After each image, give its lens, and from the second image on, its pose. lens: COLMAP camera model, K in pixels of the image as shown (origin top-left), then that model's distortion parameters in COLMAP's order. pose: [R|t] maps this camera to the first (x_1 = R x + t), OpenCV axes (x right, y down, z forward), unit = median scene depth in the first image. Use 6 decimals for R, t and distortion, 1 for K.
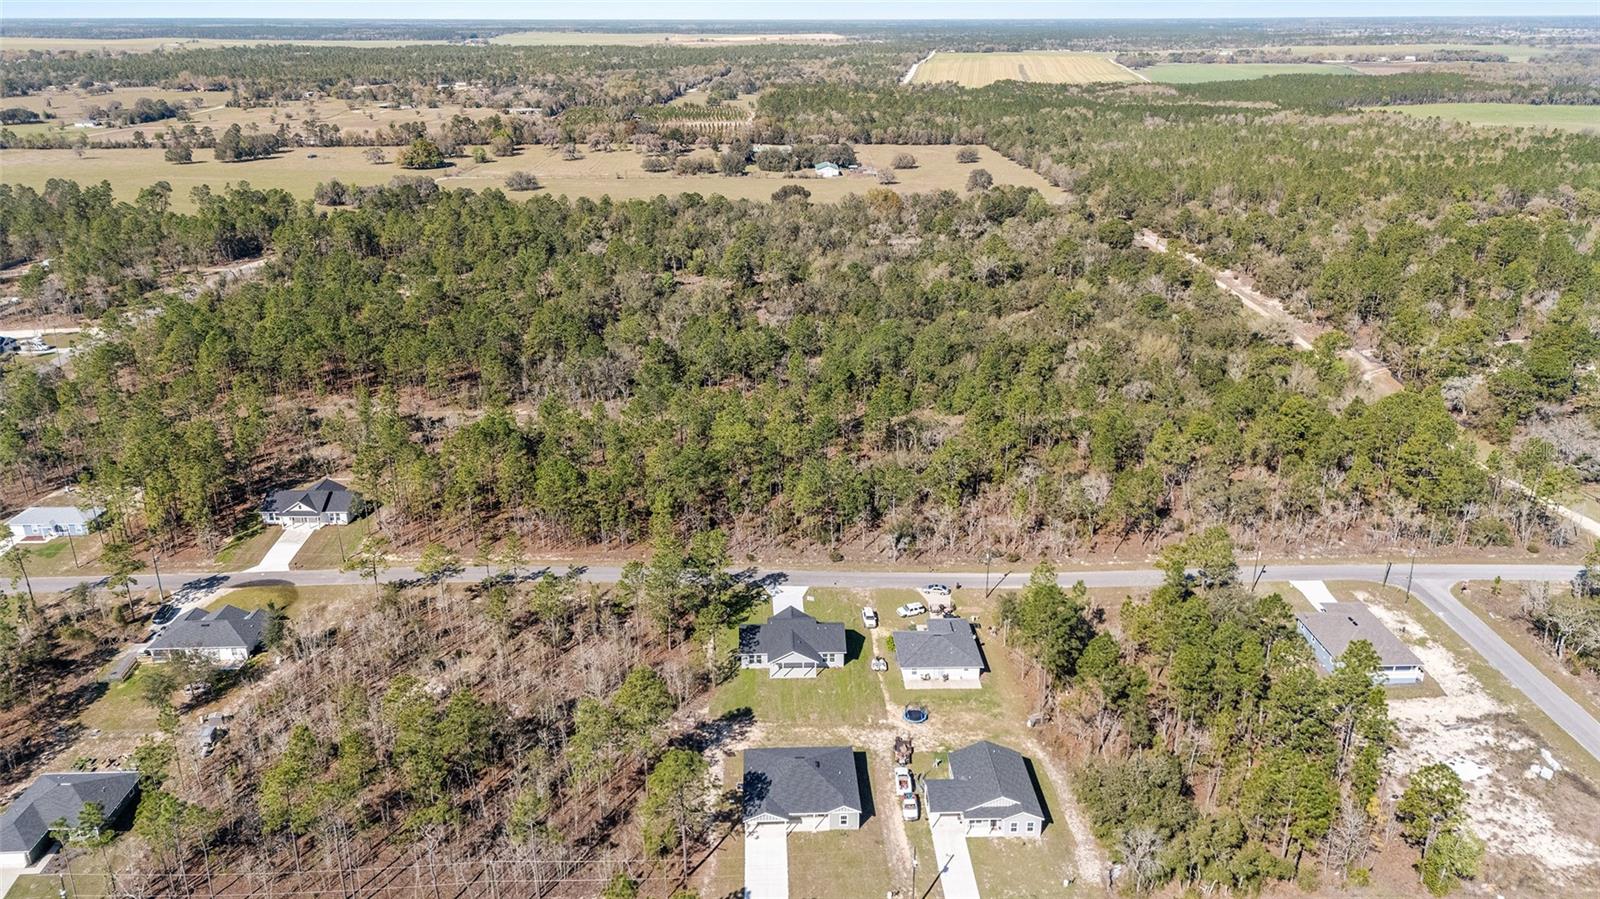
lens RADIAL K [[1192.9, 0, 798.0], [0, 1192.9, 452.6], [0, 0, 1]] dist [0.046624, -0.055156]
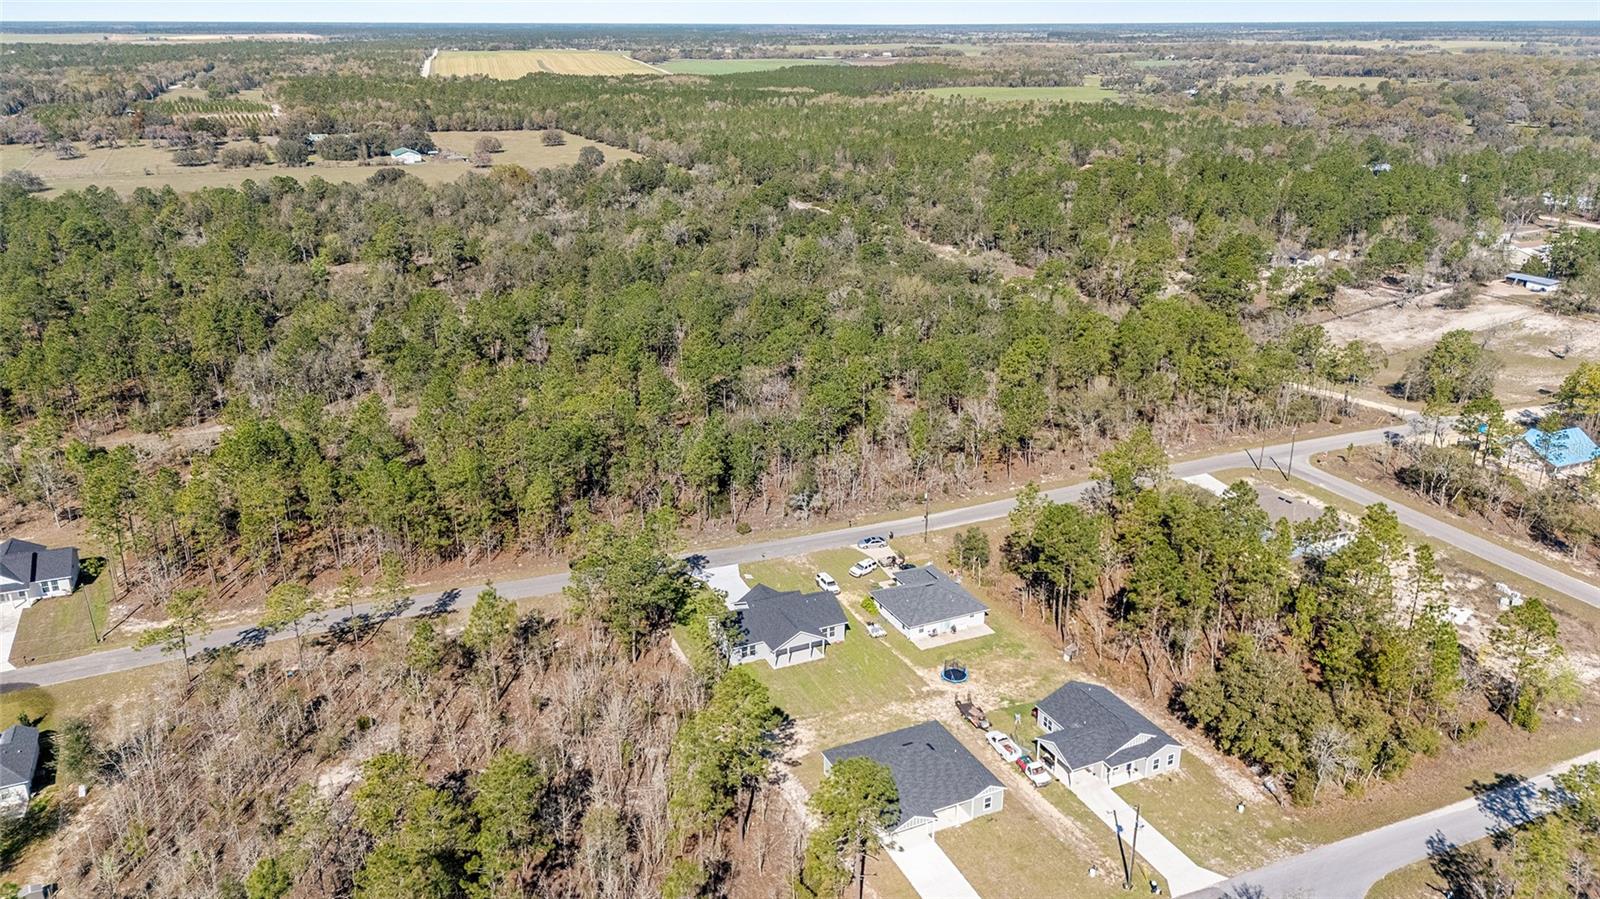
lens RADIAL K [[1192.9, 0, 806.9], [0, 1192.9, 451.0], [0, 0, 1]] dist [0.046624, -0.055156]
pose [[0.916057, -0.131488, 0.378881, -0.231907], [0.133758, 0.990803, 0.020453, 0.019558], [-0.378086, 0.031943, 0.925219, 0.172765]]
